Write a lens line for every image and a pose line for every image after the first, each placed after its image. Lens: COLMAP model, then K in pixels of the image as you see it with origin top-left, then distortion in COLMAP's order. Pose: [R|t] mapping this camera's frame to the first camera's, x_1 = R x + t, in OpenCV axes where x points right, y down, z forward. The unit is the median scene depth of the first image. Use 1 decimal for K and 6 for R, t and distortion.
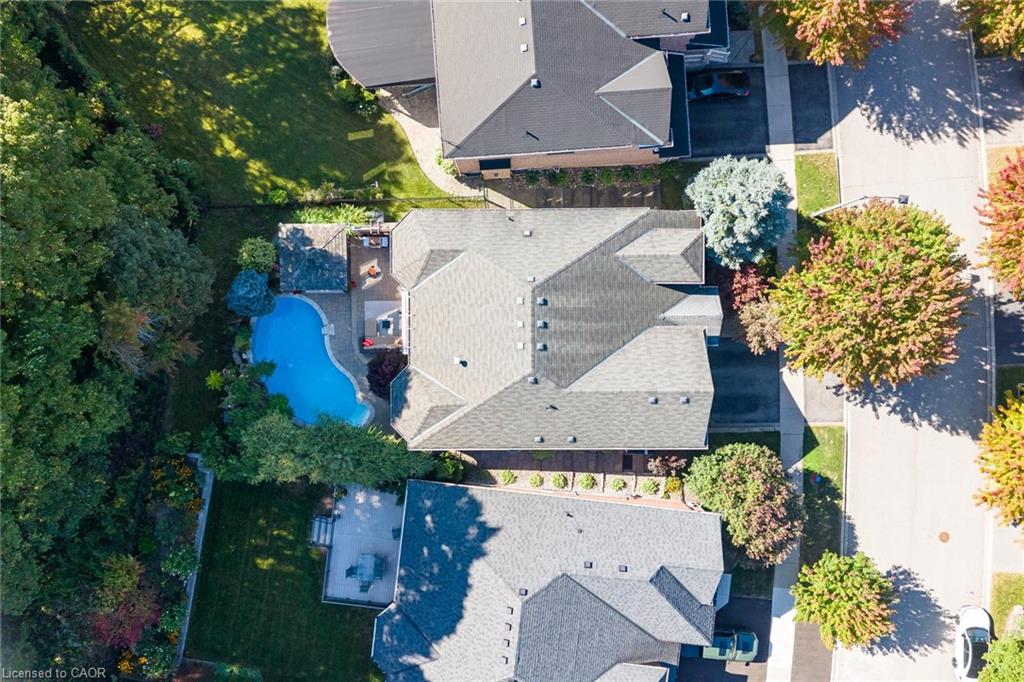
lens RADIAL K [[813.9, 0, 508.0], [0, 813.9, 345.0], [0, 0, 1]] dist [0.034760, -0.028508]
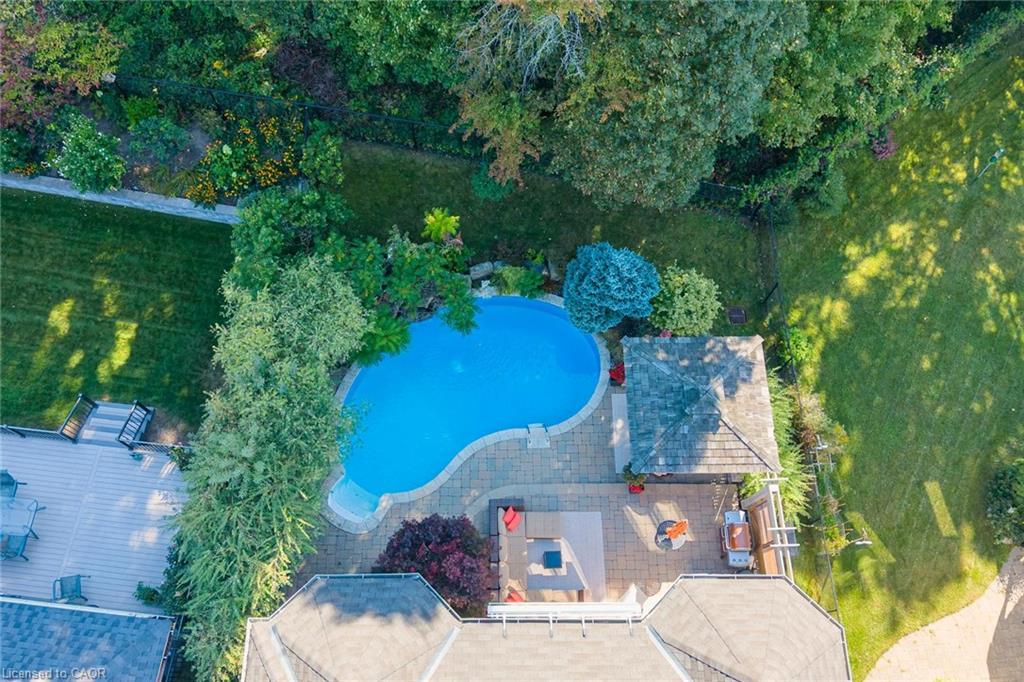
lens RADIAL K [[813.9, 0, 514.3], [0, 813.9, 348.7], [0, 0, 1]] dist [0.034760, -0.028508]
pose [[0.001965, 0.930631, -0.365954, -0.094141], [-0.999580, -0.008757, -0.027635, 0.009405], [-0.028922, 0.365854, 0.930223, 0.540717]]
